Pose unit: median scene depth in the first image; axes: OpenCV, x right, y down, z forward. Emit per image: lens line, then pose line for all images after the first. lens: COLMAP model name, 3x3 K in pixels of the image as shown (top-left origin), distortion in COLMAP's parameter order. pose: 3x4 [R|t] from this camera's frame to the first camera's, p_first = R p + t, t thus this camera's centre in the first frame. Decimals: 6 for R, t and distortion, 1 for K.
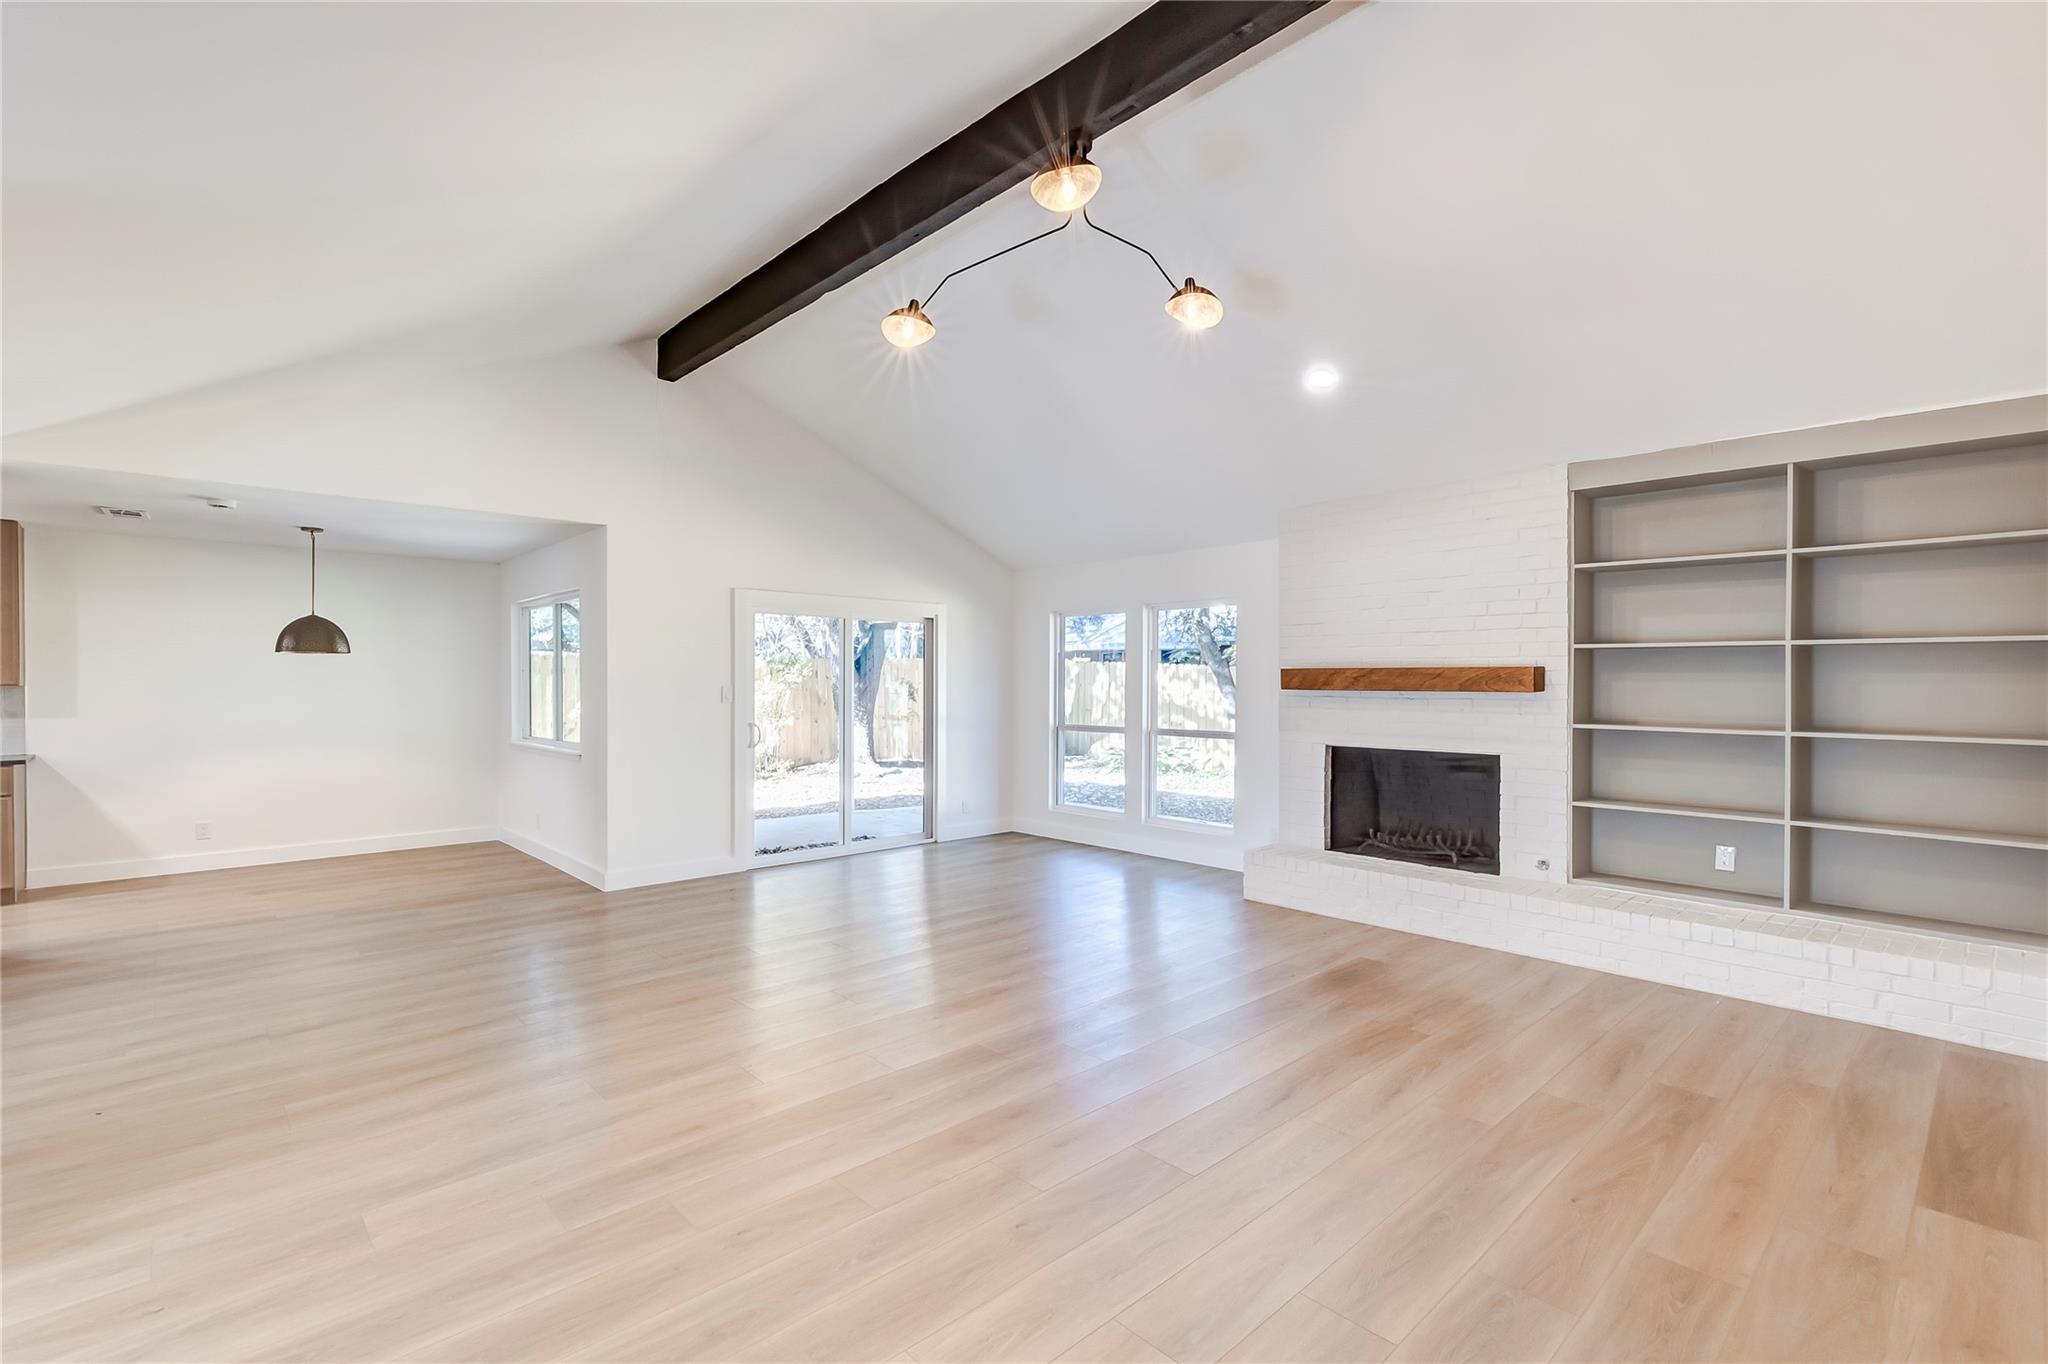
lens RADIAL K [[923.4, 0, 1022.2], [0, 923.4, 688.1], [0, 0, 1]] dist [0.002282, -0.000239]
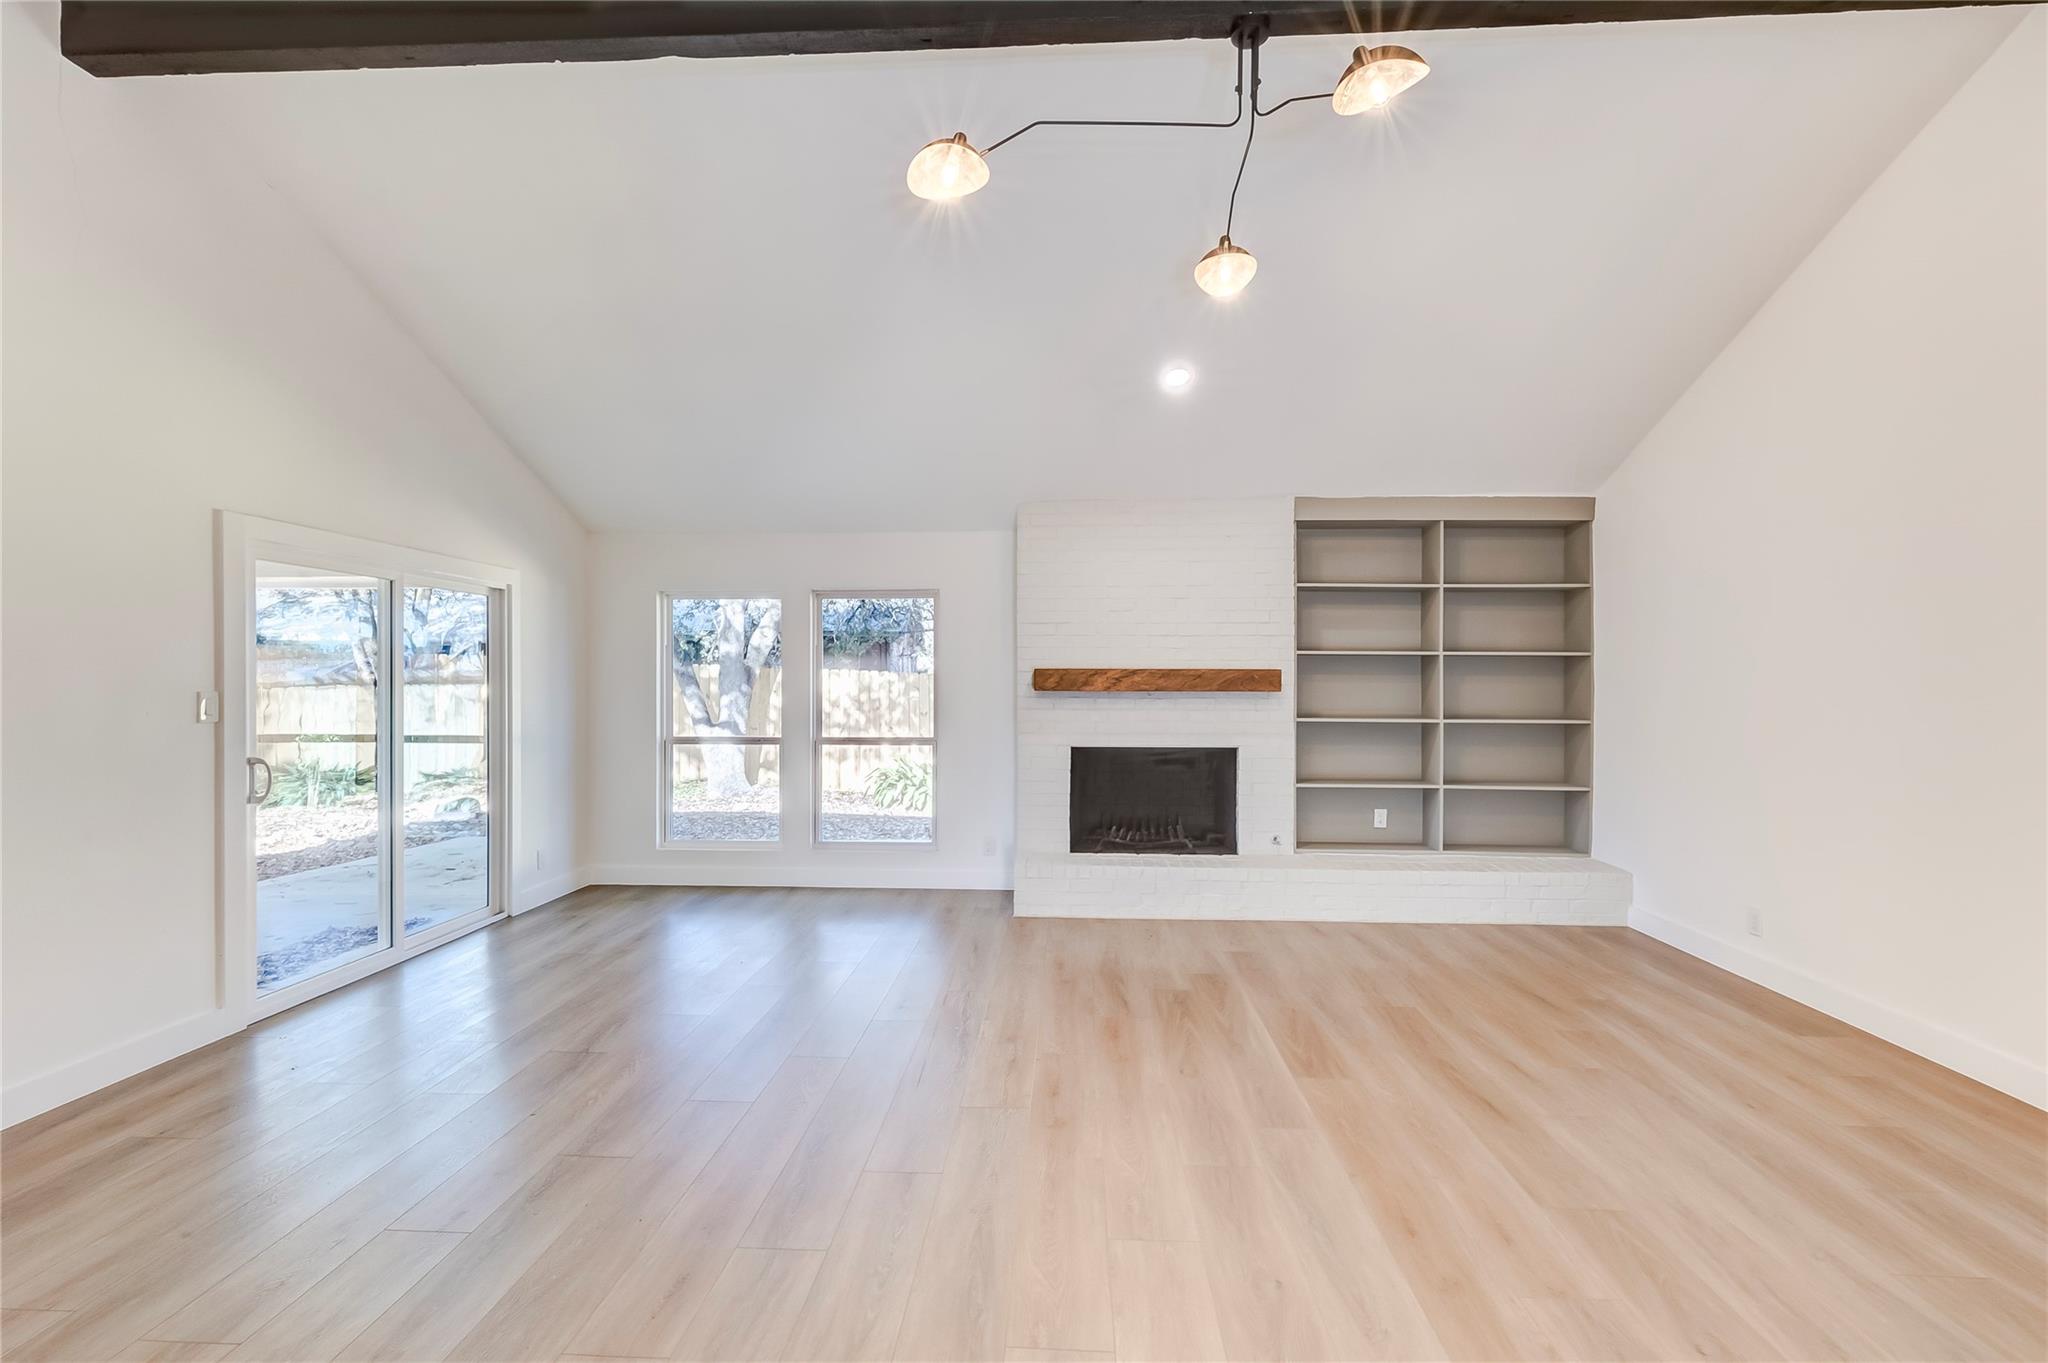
lens RADIAL K [[923.4, 0, 1022.2], [0, 923.4, 687.6], [0, 0, 1]] dist [0.002282, -0.000239]
pose [[0.722286, -0.004584, 0.691579, -0.439992], [0.004844, 0.999987, 0.001569, -0.003576], [-0.691577, 0.002217, 0.722299, 0.363170]]
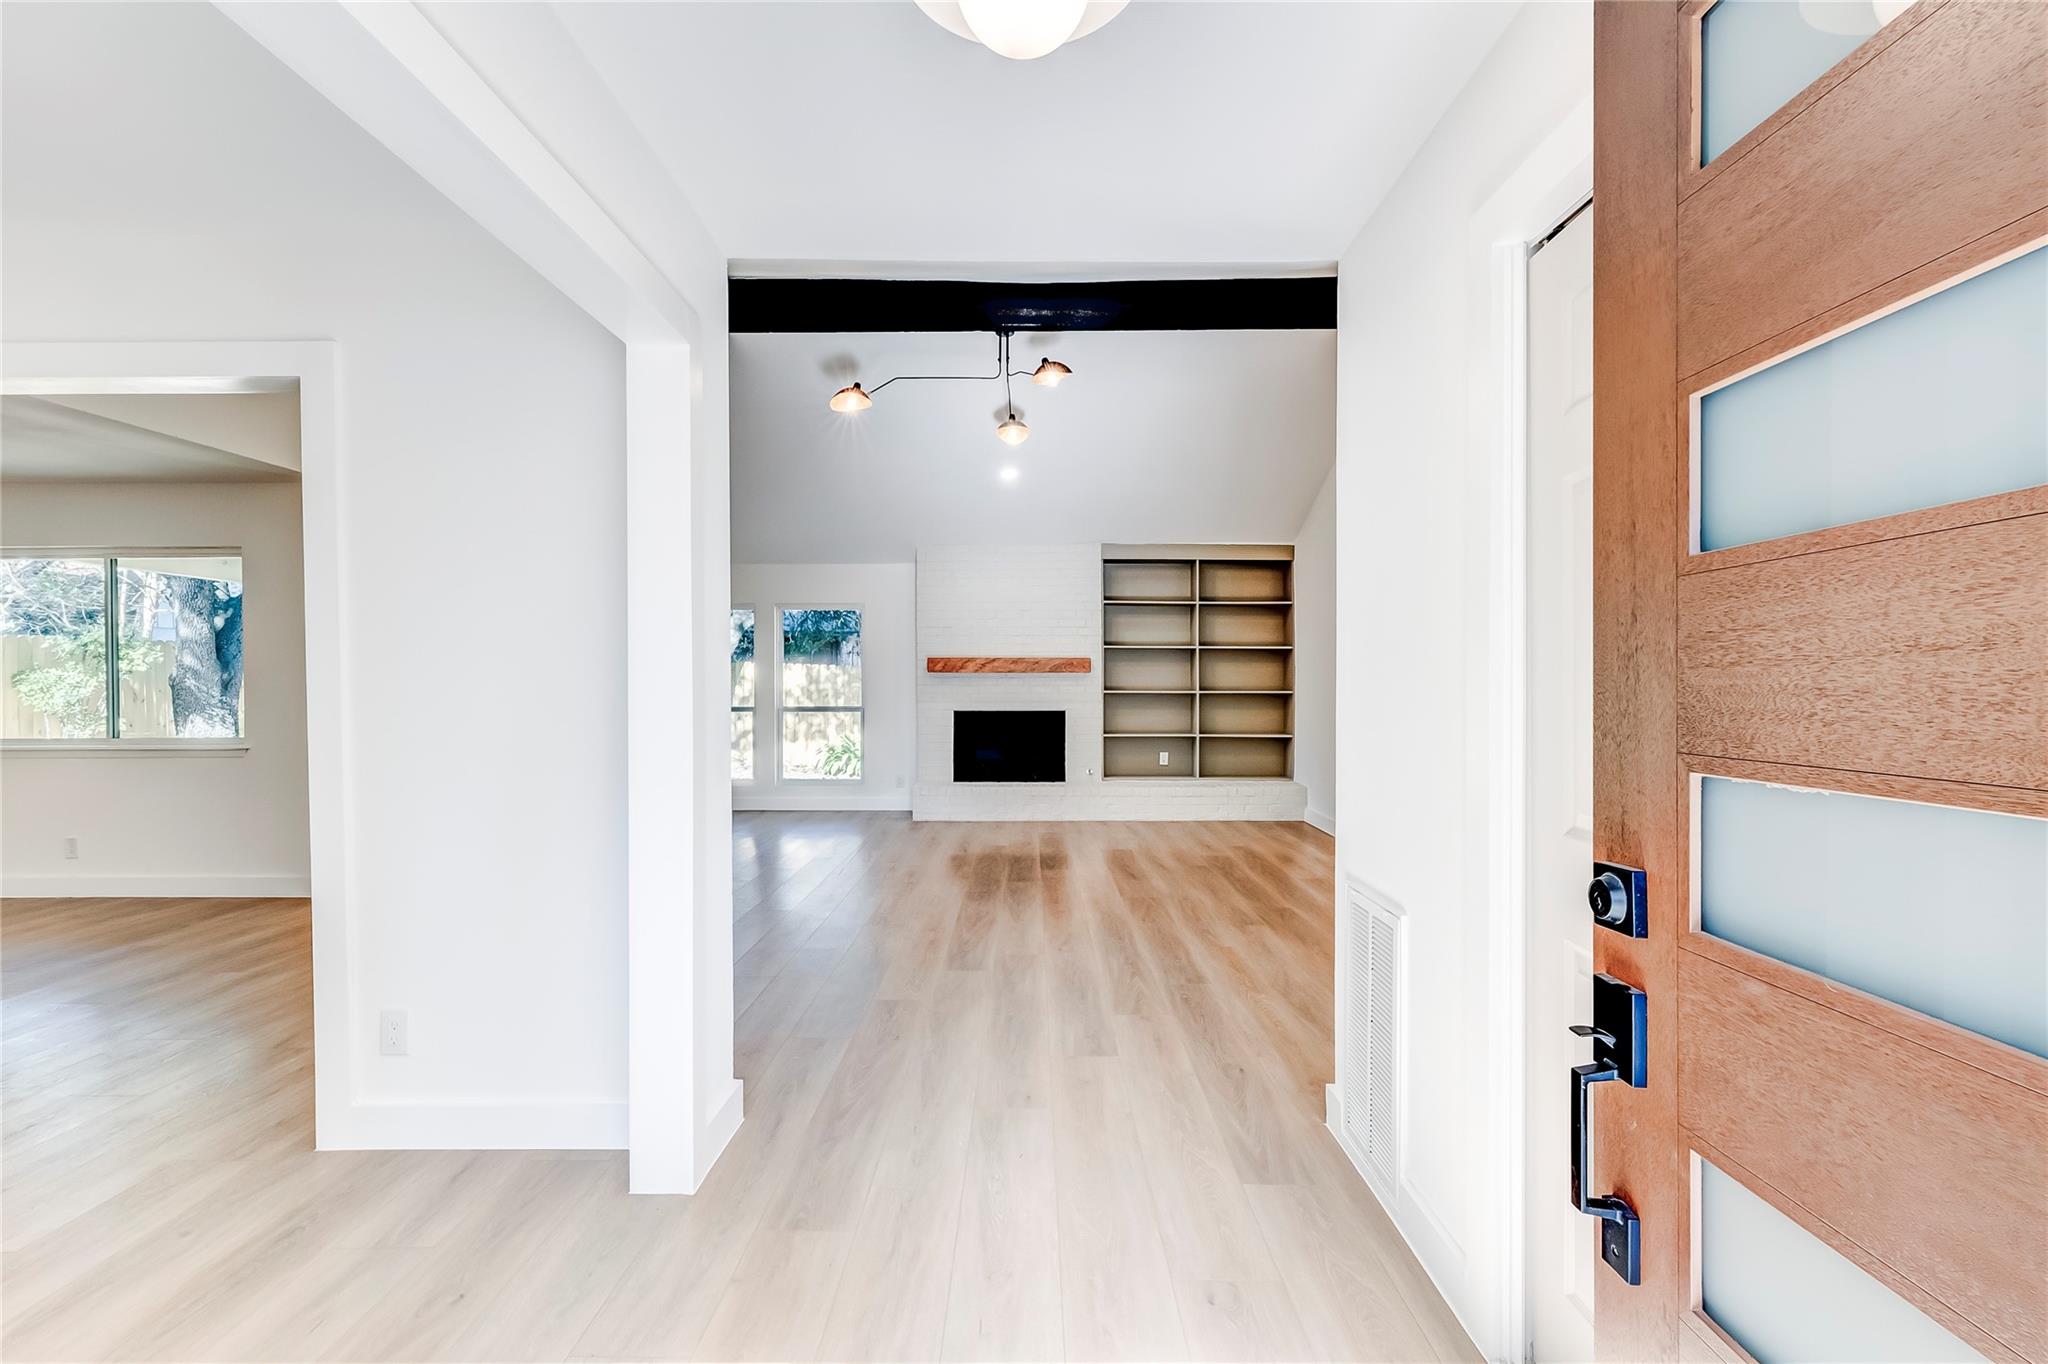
lens RADIAL K [[923.4, 0, 1022.2], [0, 923.4, 688.1], [0, 0, 1]] dist [0.002282, -0.000239]
pose [[0.688206, -0.007241, 0.725479, -0.740019], [0.007385, 0.999968, 0.002975, 0.025927], [-0.725478, 0.003310, 0.688237, -0.097115]]
